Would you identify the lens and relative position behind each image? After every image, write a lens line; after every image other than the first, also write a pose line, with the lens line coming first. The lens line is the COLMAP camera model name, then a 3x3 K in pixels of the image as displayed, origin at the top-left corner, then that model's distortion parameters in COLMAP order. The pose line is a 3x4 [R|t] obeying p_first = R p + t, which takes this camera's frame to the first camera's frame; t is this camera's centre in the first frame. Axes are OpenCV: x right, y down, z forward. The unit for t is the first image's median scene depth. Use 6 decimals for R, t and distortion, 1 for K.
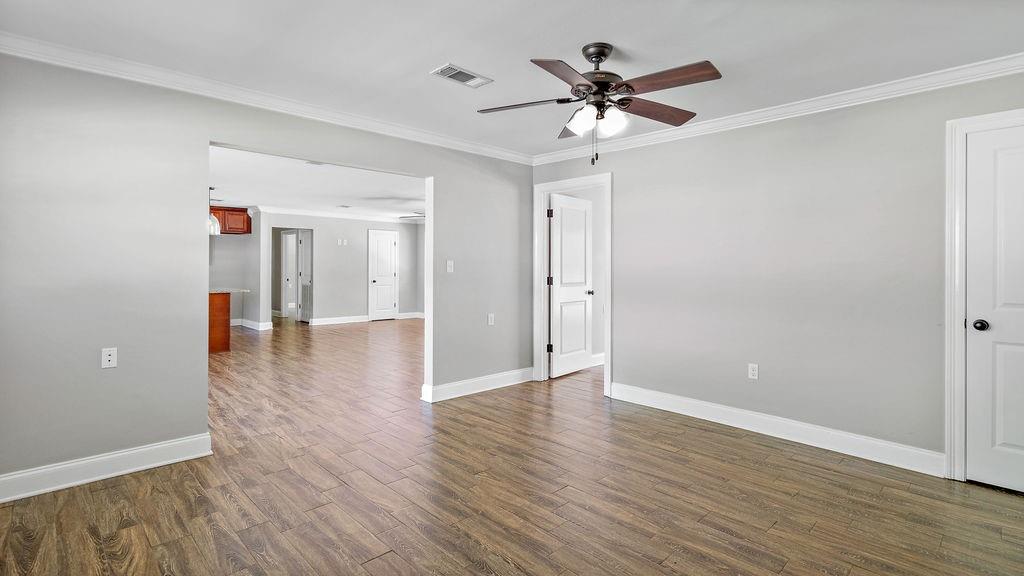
lens RADIAL K [[482.4, 0, 514.0], [0, 482.4, 271.0], [0, 0, 1]] dist [-0.004121, 0.001287]
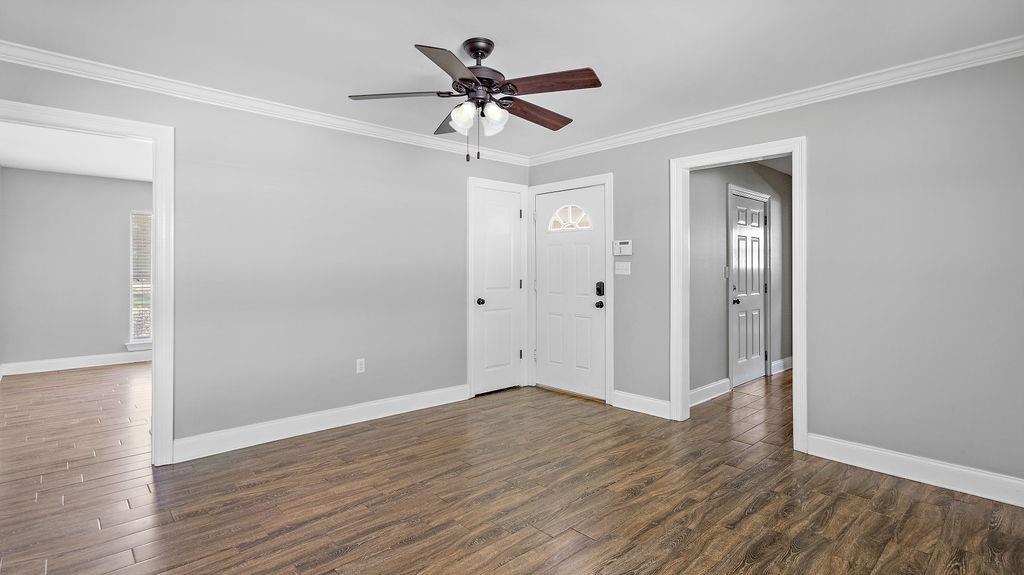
lens RADIAL K [[482.4, 0, 510.2], [0, 482.4, 267.9], [0, 0, 1]] dist [-0.004121, 0.001287]
pose [[0.041825, -0.008217, 0.999091, -0.781386], [0.007798, 0.999938, 0.007897, -0.019300], [-0.999095, 0.007460, 0.041886, 0.881789]]
